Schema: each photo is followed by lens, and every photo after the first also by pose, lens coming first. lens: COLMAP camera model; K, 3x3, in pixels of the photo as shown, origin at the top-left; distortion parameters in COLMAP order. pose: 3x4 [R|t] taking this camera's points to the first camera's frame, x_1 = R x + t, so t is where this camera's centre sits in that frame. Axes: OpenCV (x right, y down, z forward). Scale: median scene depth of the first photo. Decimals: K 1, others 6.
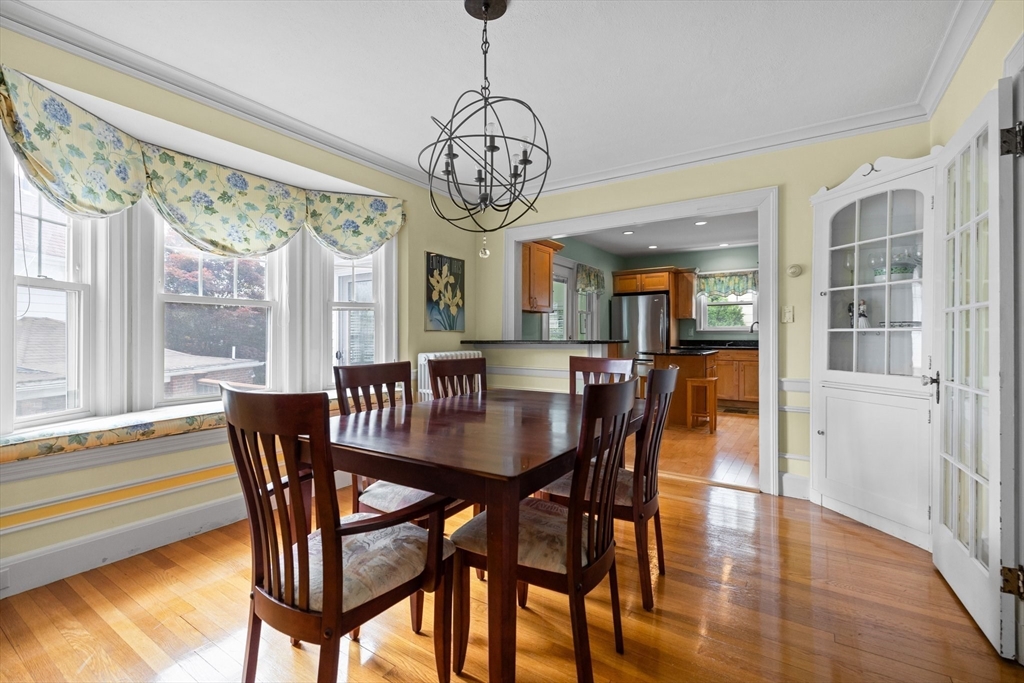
lens RADIAL K [[444.2, 0, 515.1], [0, 444.2, 336.8], [0, 0, 1]] dist [0.001281, 0.000084]
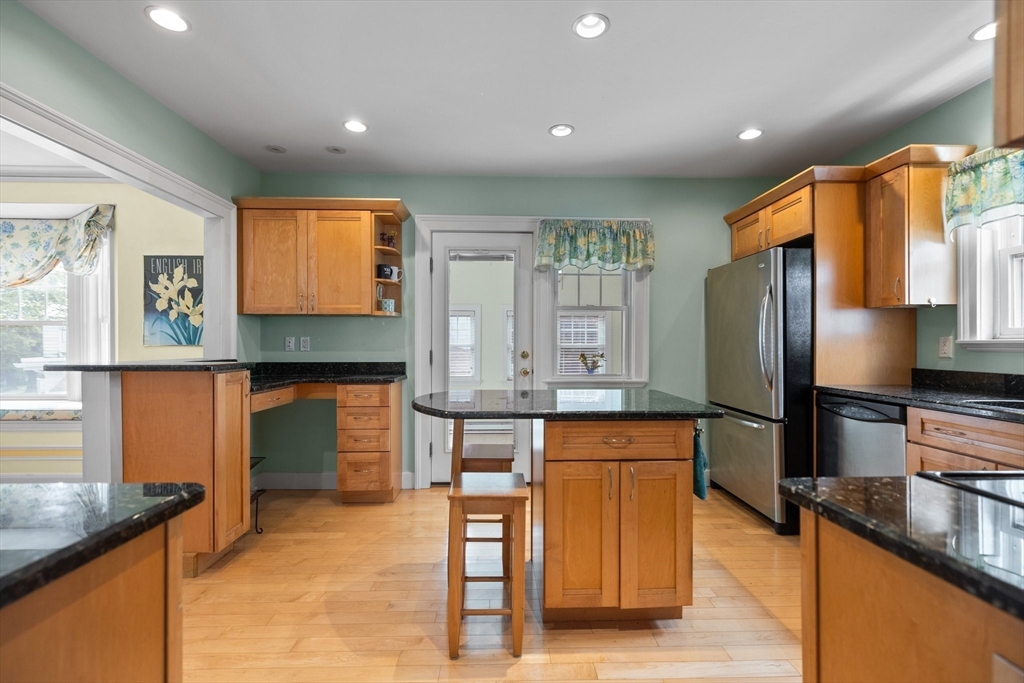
lens RADIAL K [[444.2, 0, 513.8], [0, 444.2, 342.8], [0, 0, 1]] dist [0.001281, 0.000084]
pose [[0.585172, 0.009018, -0.810859, 0.915681], [-0.003811, 0.999958, 0.008371, -0.028376], [0.810900, -0.001808, 0.585182, 1.047758]]
